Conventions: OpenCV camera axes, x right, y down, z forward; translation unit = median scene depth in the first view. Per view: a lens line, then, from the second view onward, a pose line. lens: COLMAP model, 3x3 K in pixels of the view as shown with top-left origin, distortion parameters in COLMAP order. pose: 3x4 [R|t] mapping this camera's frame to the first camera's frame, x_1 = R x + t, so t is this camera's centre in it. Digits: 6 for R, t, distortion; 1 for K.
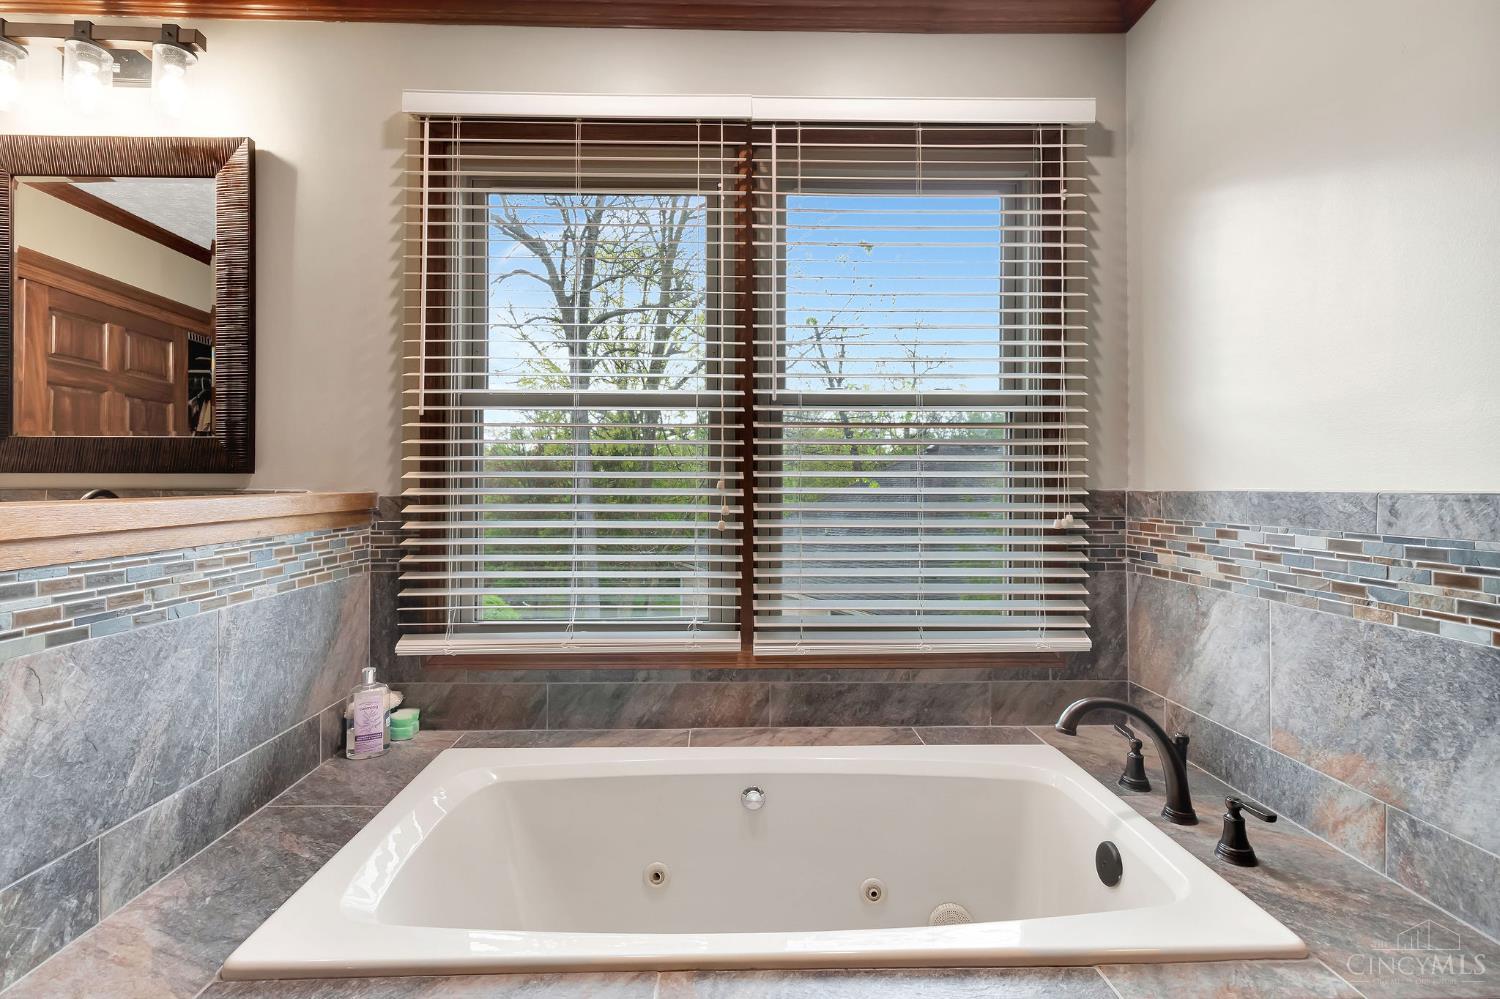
lens RADIAL K [[698.9, 0, 742.7], [0, 698.9, 497.8], [0, 0, 1]] dist [-0.003756, 0.000686]
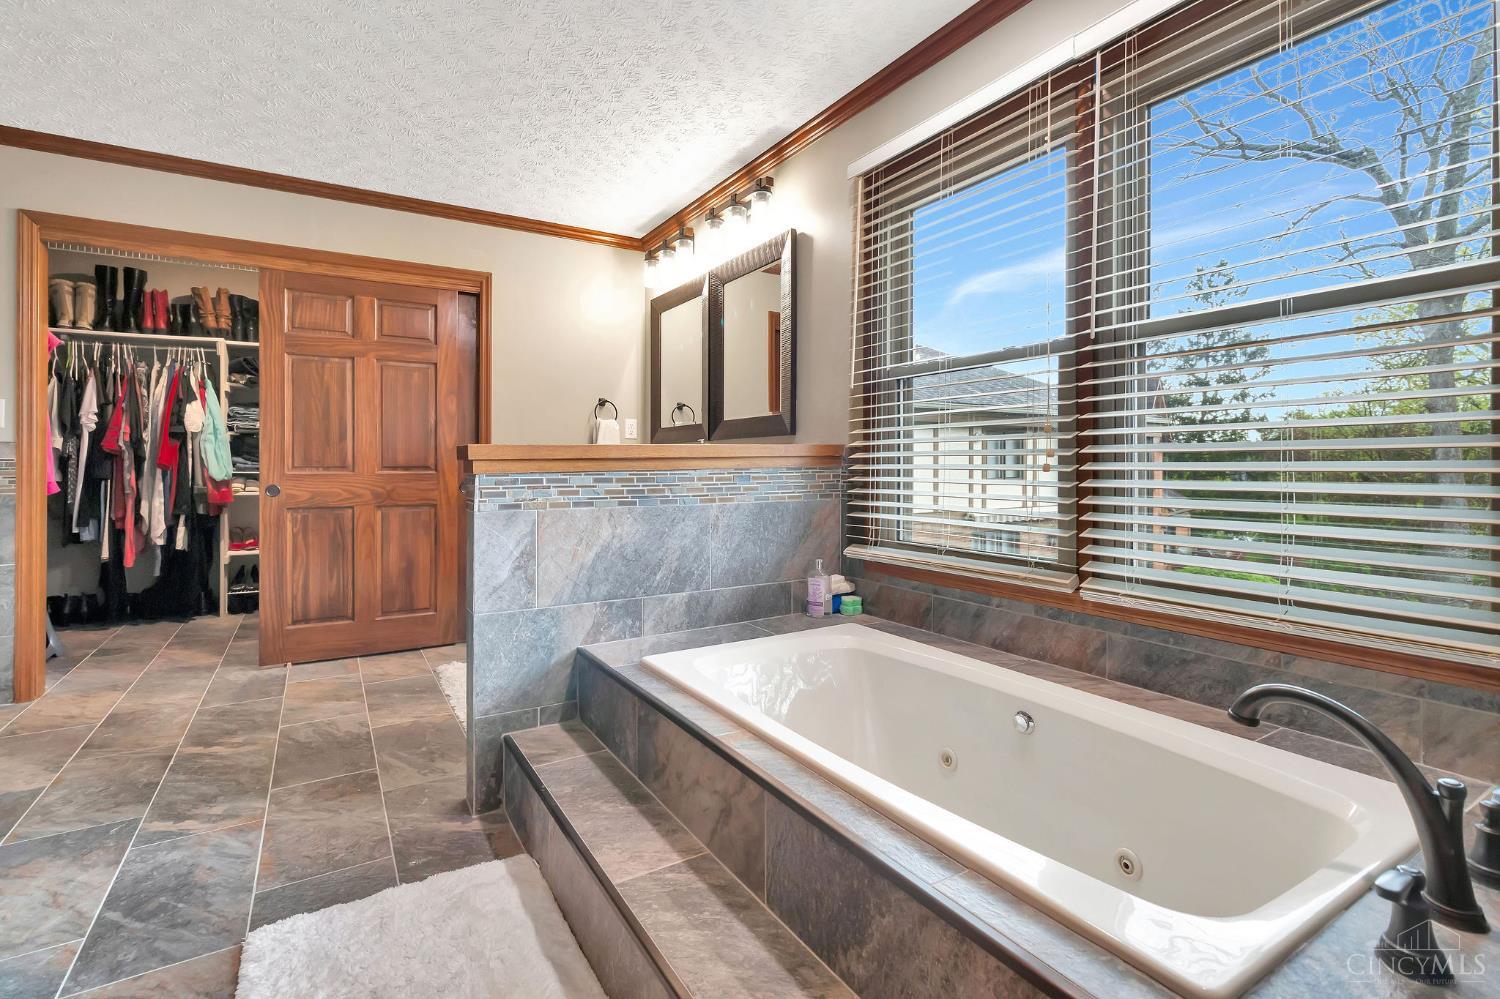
lens RADIAL K [[698.9, 0, 774.4], [0, 698.9, 472.4], [0, 0, 1]] dist [-0.003756, 0.000686]
pose [[0.519680, 0.003895, -0.854352, 0.657770], [-0.006482, 0.999979, 0.000617, 0.051206], [0.854336, 0.005217, 0.519695, 0.121619]]
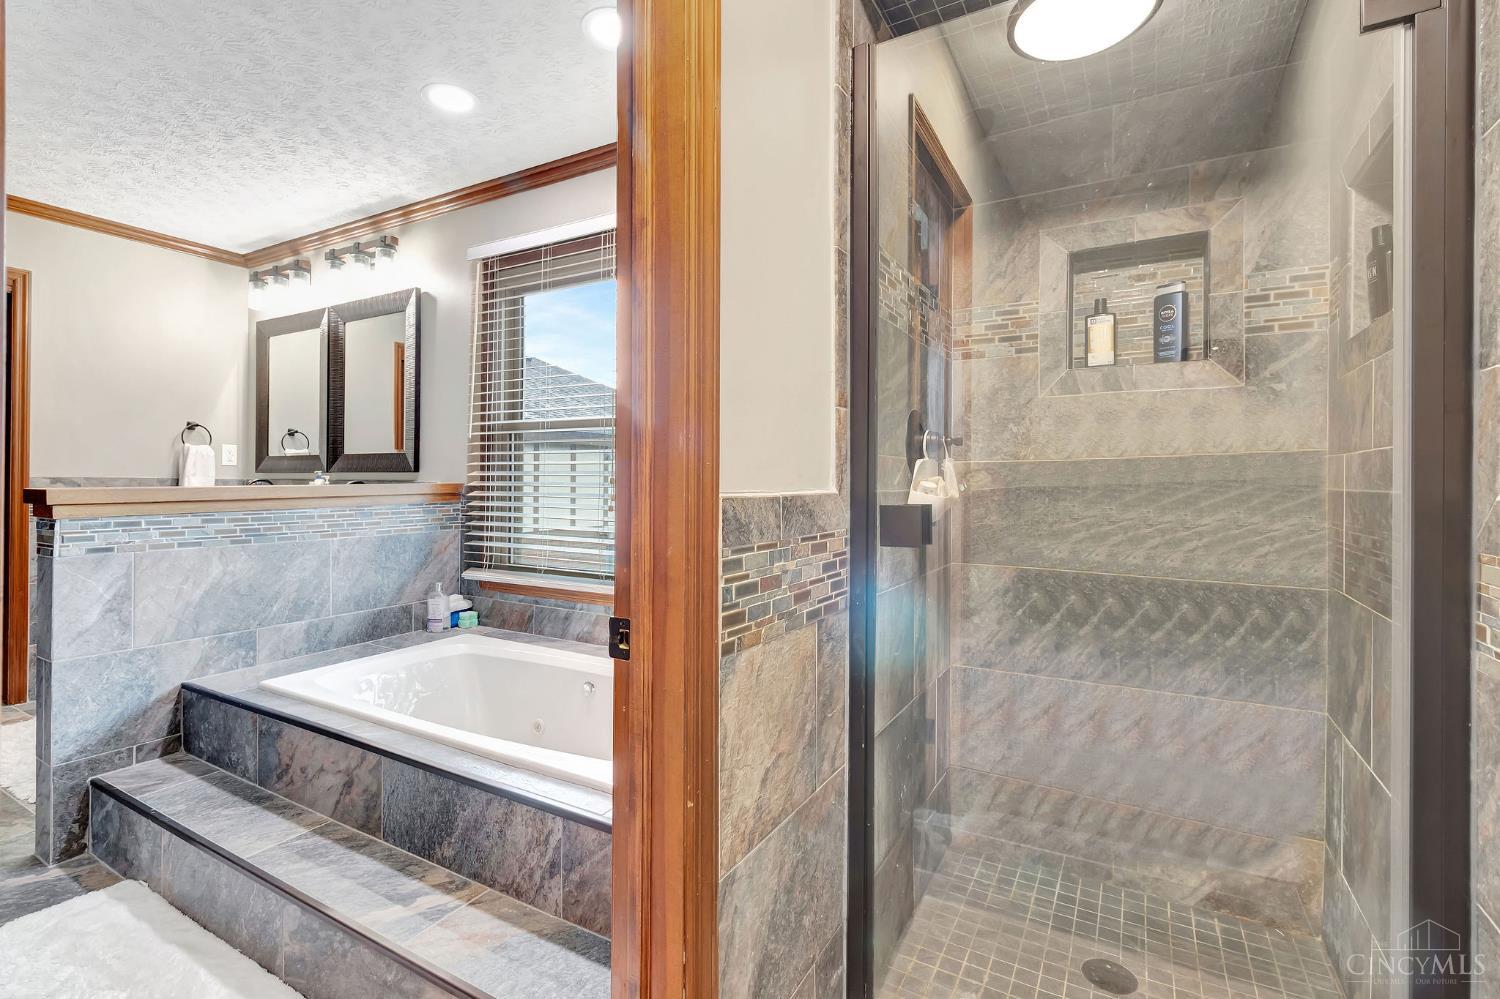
lens RADIAL K [[698.9, 0, 759.4], [0, 698.9, 476.6], [0, 0, 1]] dist [-0.003756, 0.000686]
pose [[0.849879, -0.001350, -0.526976, 1.004742], [-0.006225, 0.999901, -0.012601, -0.005864], [0.526941, 0.013989, 0.849787, -0.068970]]
